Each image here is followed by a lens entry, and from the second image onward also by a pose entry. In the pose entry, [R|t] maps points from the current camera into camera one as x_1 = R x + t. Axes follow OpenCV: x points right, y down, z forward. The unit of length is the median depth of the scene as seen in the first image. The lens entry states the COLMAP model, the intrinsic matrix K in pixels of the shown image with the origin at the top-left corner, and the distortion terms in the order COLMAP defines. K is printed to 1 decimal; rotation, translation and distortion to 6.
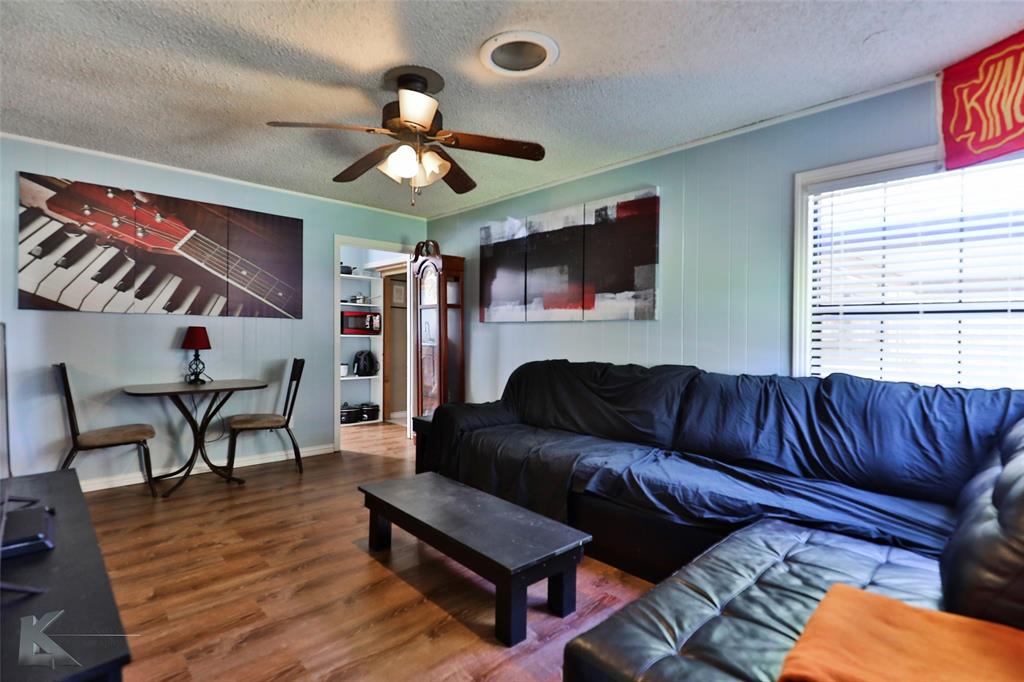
lens RADIAL K [[488.2, 0, 503.7], [0, 488.2, 330.1], [0, 0, 1]] dist [0.025469, -0.009224]
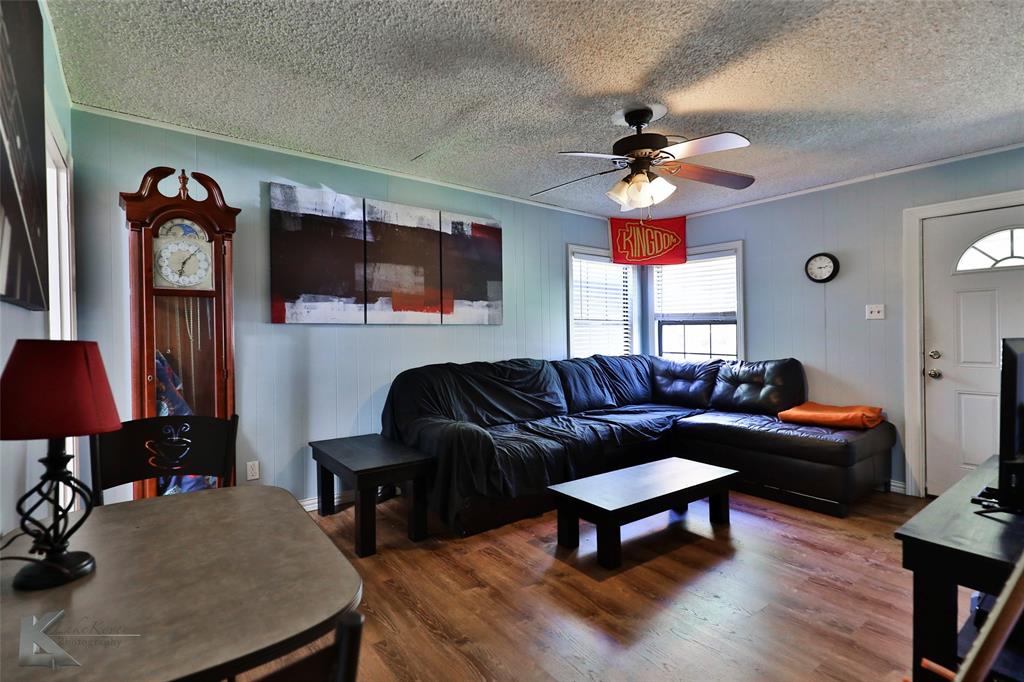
lens RADIAL K [[488.2, 0, 498.5], [0, 488.2, 322.7], [0, 0, 1]] dist [0.025469, -0.009224]
pose [[0.111022, 0.007881, 0.993787, -0.896691], [-0.002580, 0.999967, -0.007642, -0.016360], [-0.993815, -0.001715, 0.111038, 0.809118]]
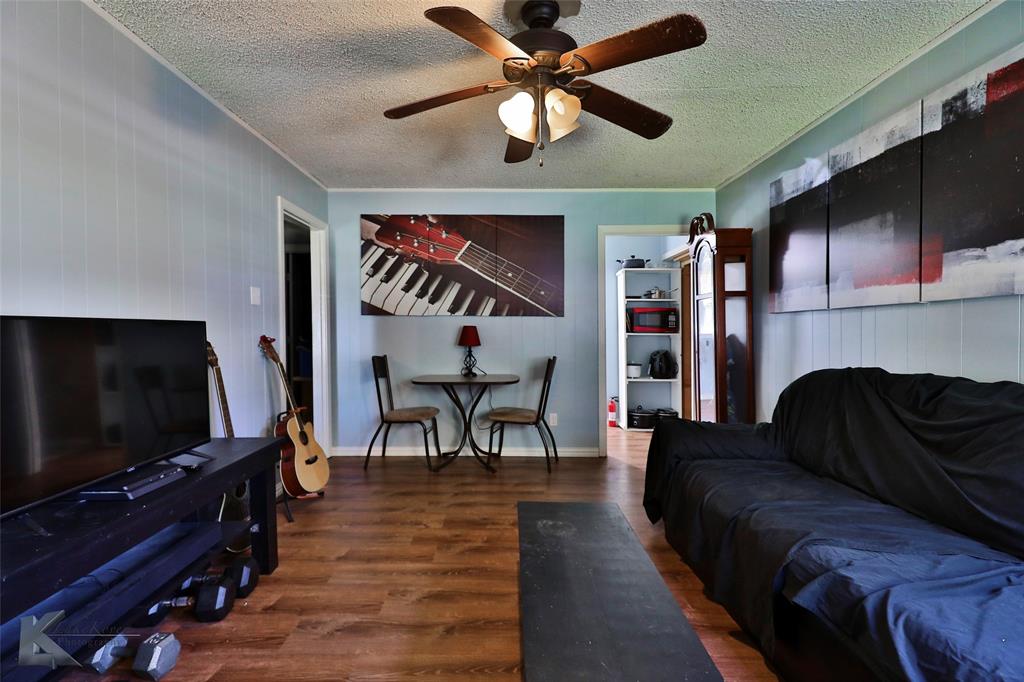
lens RADIAL K [[488.2, 0, 506.1], [0, 488.2, 333.4], [0, 0, 1]] dist [0.025469, -0.009224]
pose [[0.732385, -0.009269, -0.680827, 0.213191], [0.012815, 0.999918, 0.000172, 0.011680], [0.680770, -0.008851, 0.732444, 0.250924]]
